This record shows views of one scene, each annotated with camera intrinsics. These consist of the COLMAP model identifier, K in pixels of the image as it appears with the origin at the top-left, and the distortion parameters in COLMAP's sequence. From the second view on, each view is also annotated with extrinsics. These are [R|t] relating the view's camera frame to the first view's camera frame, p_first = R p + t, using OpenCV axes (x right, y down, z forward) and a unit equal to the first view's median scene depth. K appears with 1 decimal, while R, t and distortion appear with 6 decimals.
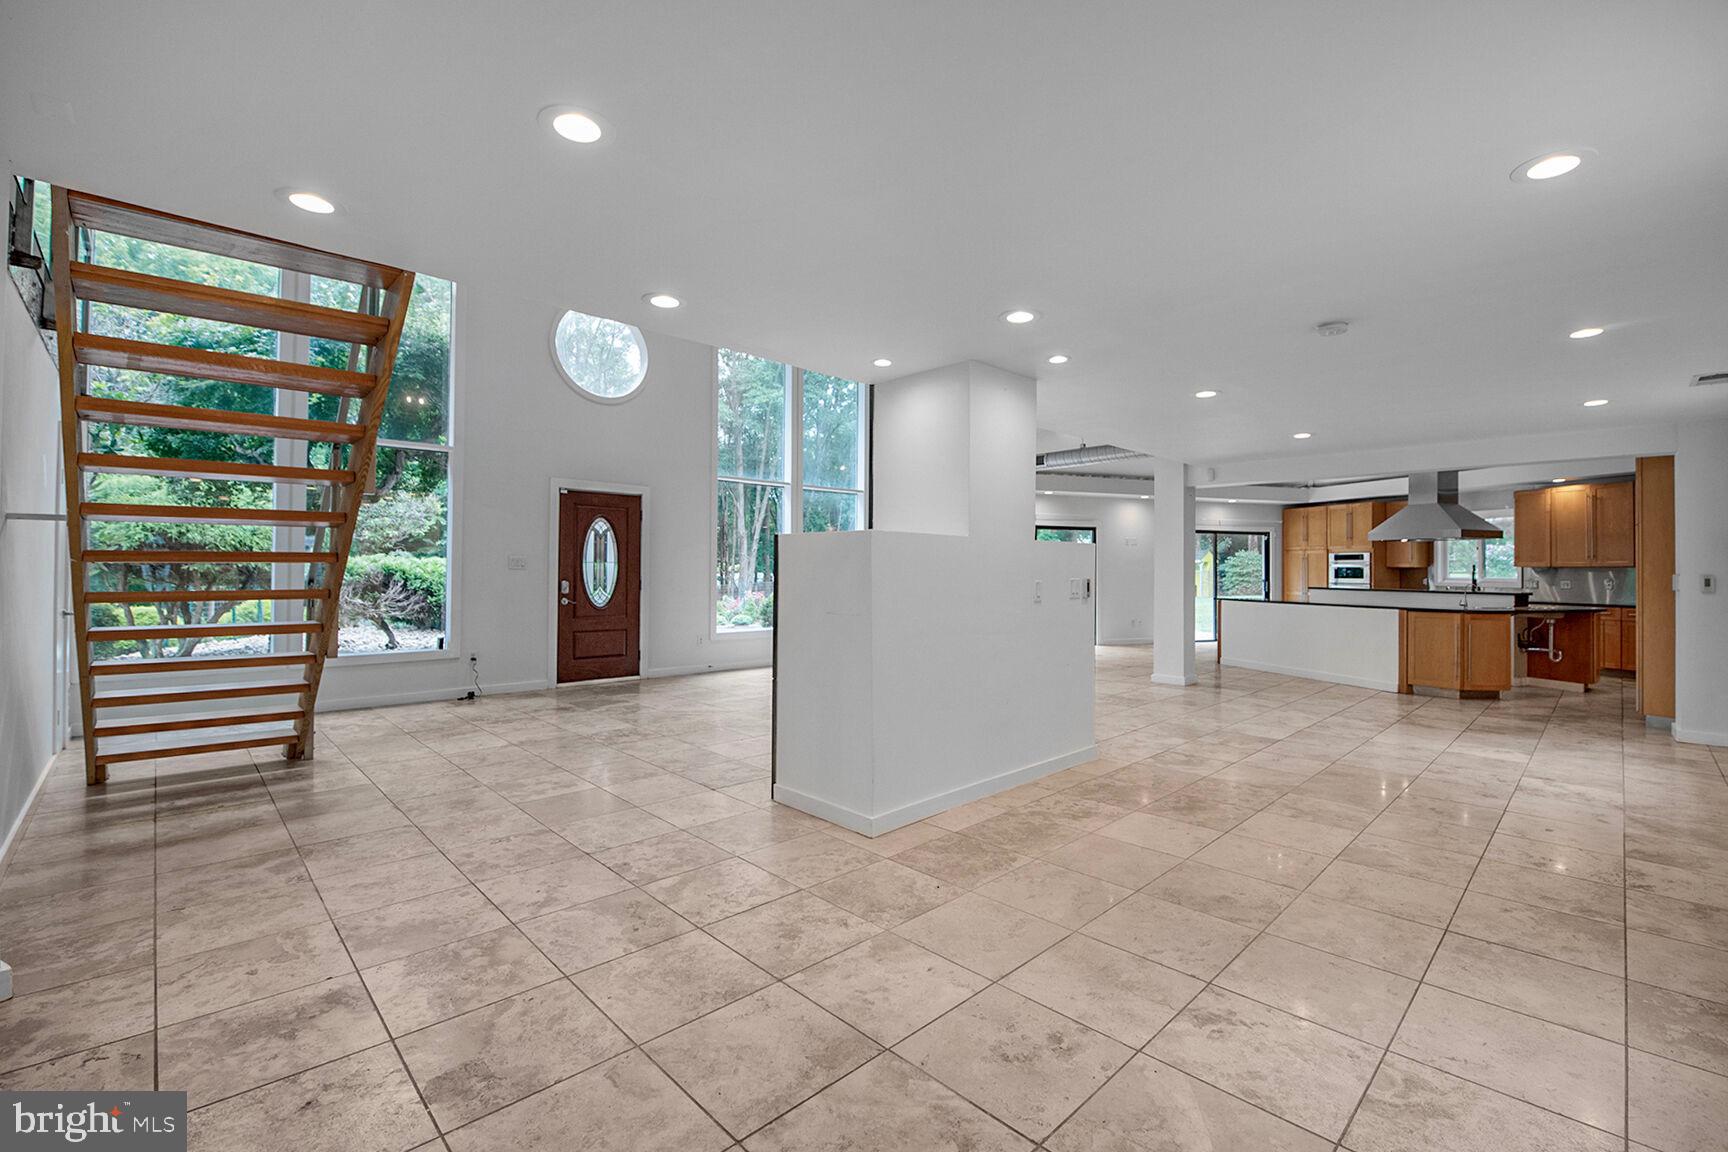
lens RADIAL K [[744.0, 0, 873.3], [0, 744.0, 575.4], [0, 0, 1]] dist [-0.018518, -0.000623]
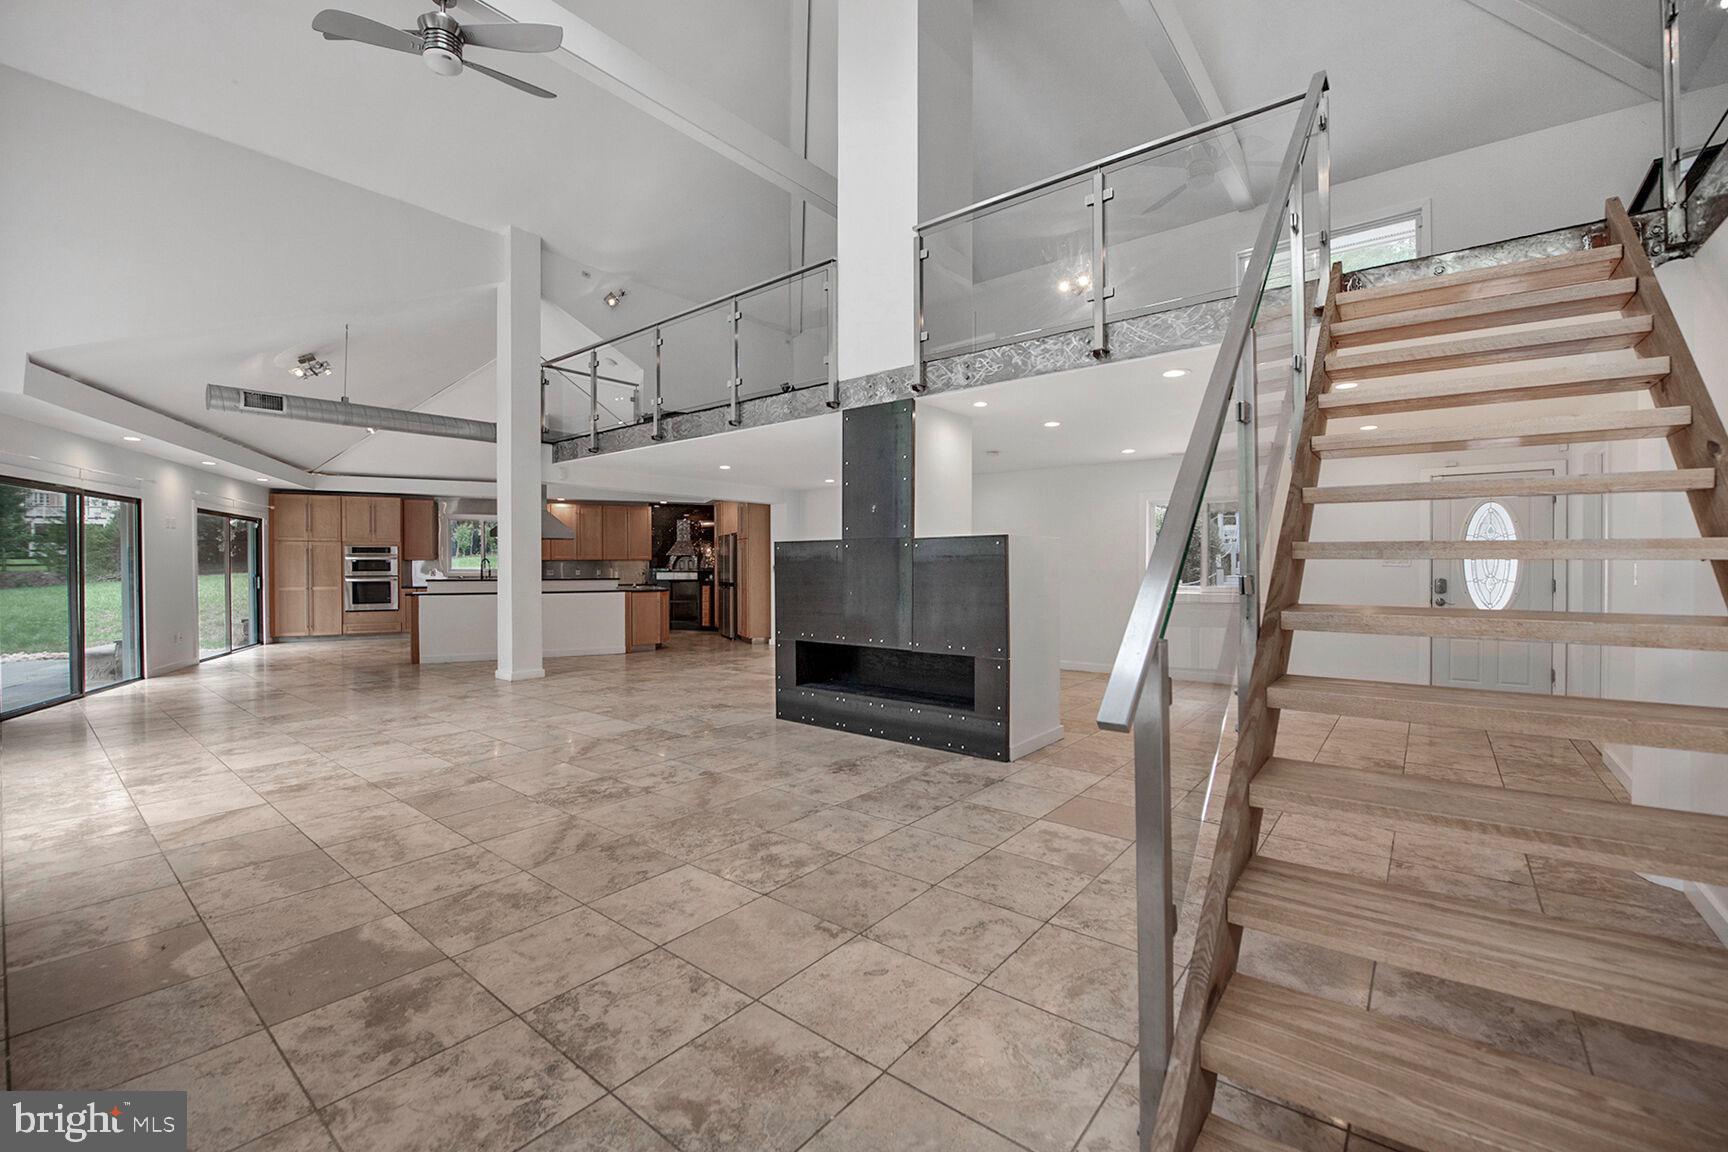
lens RADIAL K [[711.0, 0, 872.6], [0, 711.0, 574.6], [0, 0, 1]] dist [-0.018872, -0.000966]
pose [[-0.124298, -0.018946, 0.992064, -0.605753], [0.007888, 0.999767, 0.020082, -0.008337], [-0.992214, 0.010321, -0.124119, 0.676164]]
